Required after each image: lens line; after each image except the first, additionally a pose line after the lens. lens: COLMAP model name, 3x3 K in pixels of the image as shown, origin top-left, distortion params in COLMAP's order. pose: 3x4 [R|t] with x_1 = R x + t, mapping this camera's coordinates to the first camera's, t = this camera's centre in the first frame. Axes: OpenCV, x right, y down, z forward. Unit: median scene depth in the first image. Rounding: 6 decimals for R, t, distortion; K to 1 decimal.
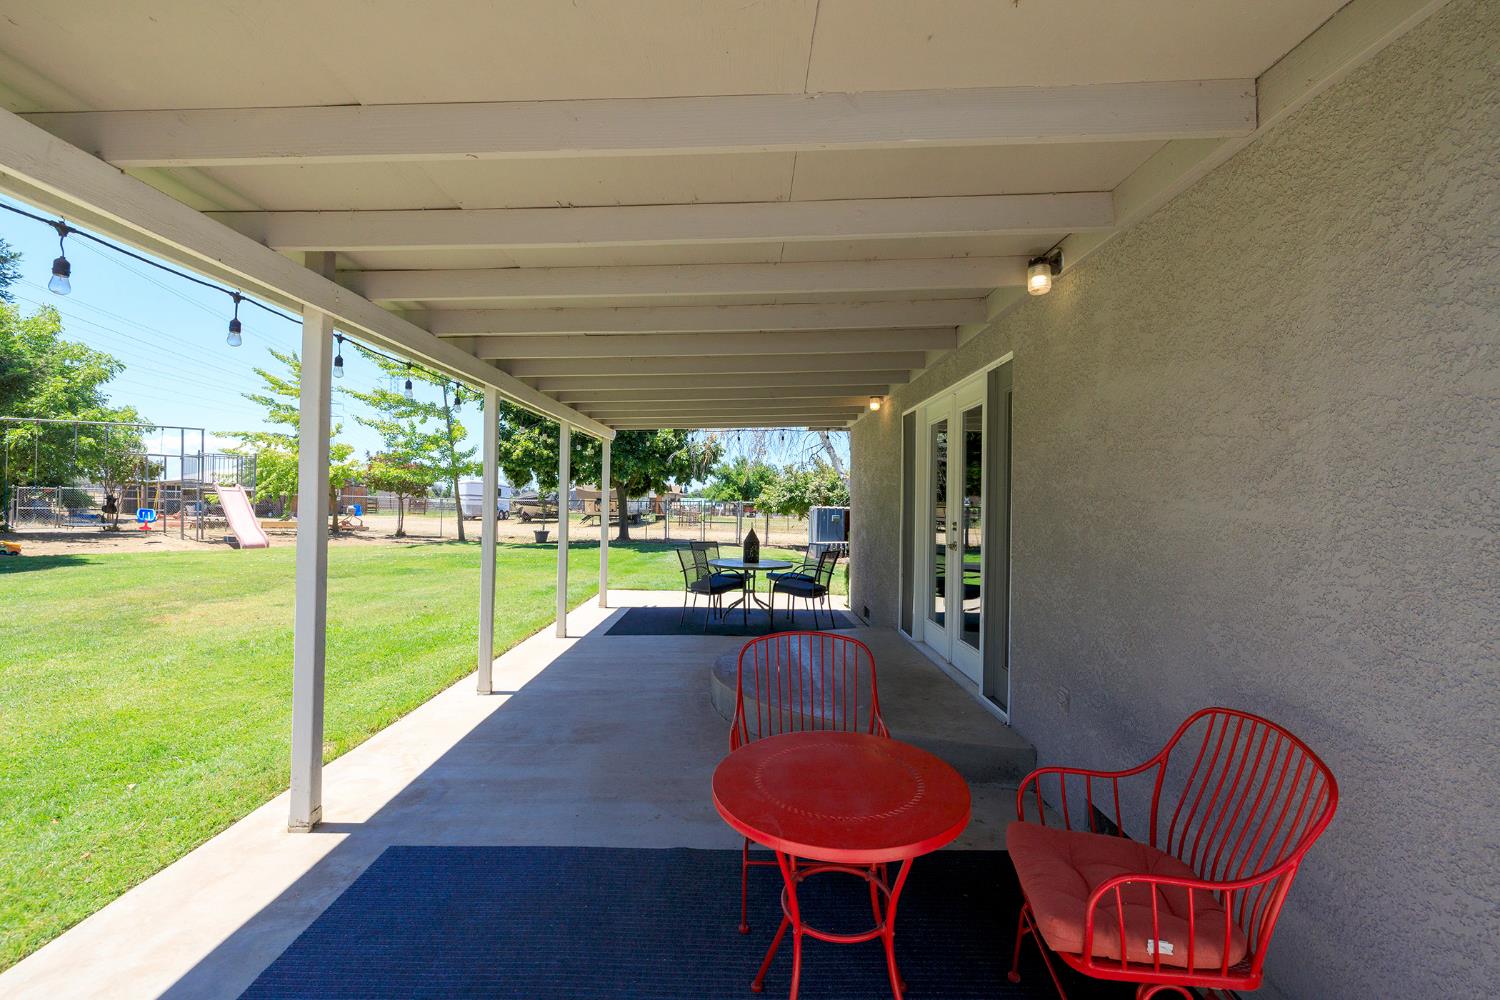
lens RADIAL K [[626.6, 0, 746.3], [0, 626.6, 502.2], [0, 0, 1]] dist [0.001316, -0.001064]
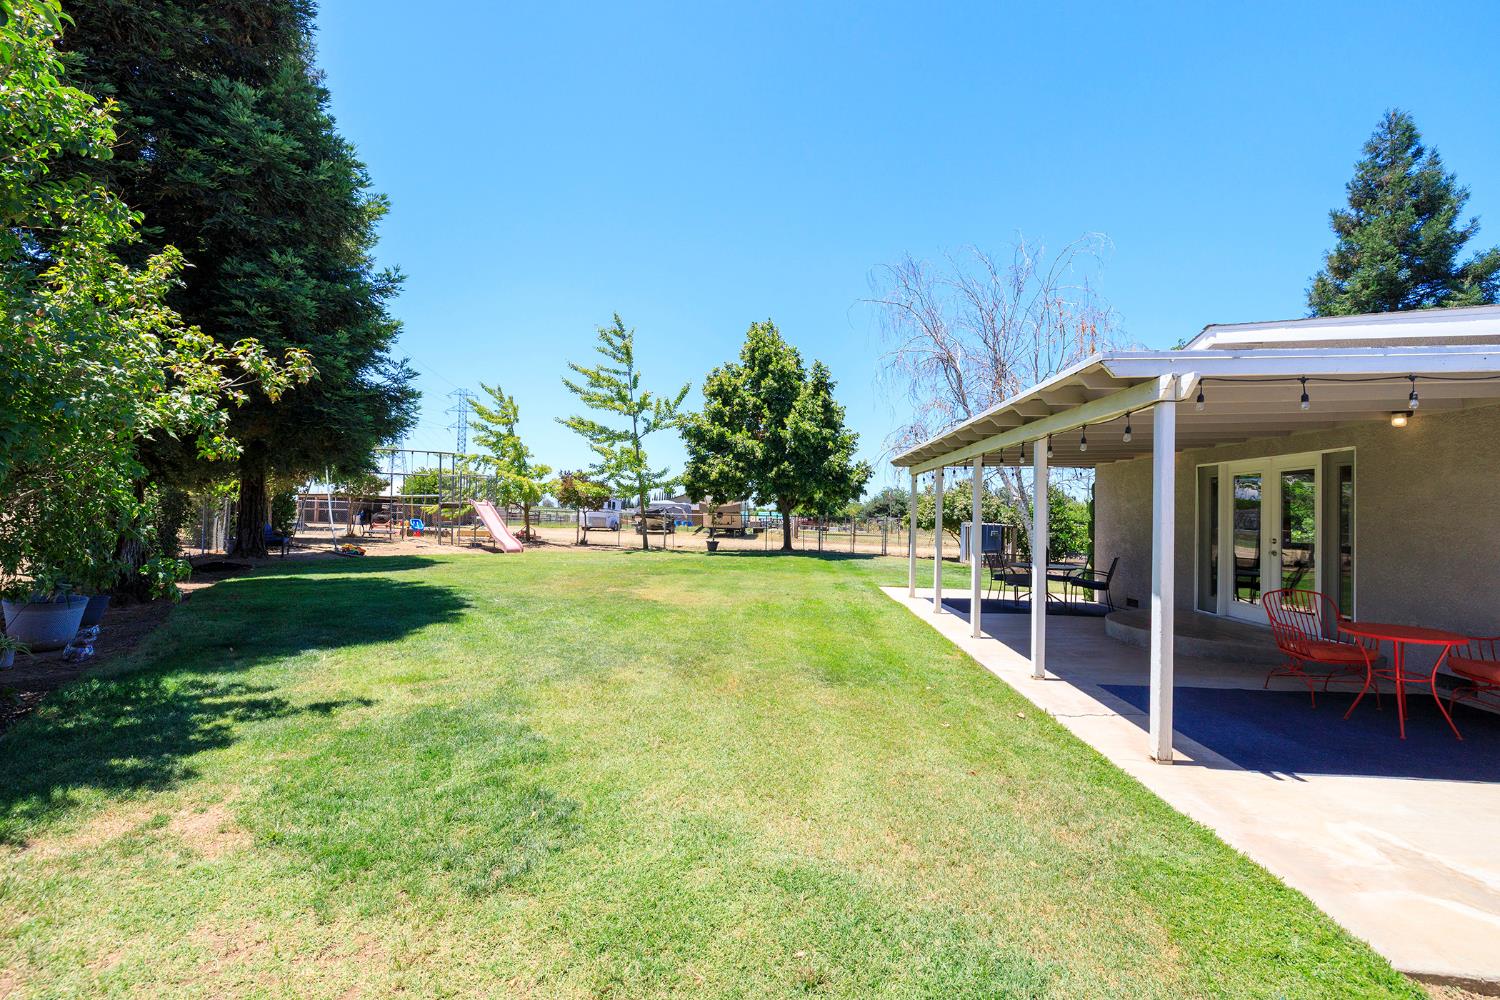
lens RADIAL K [[626.6, 0, 749.2], [0, 626.6, 499.7], [0, 0, 1]] dist [0.001316, -0.001064]
pose [[0.997501, 0.008833, -0.070103, -0.192900], [-0.010414, 0.999699, -0.022223, -0.005620], [0.069885, 0.022897, 0.997292, -0.147627]]
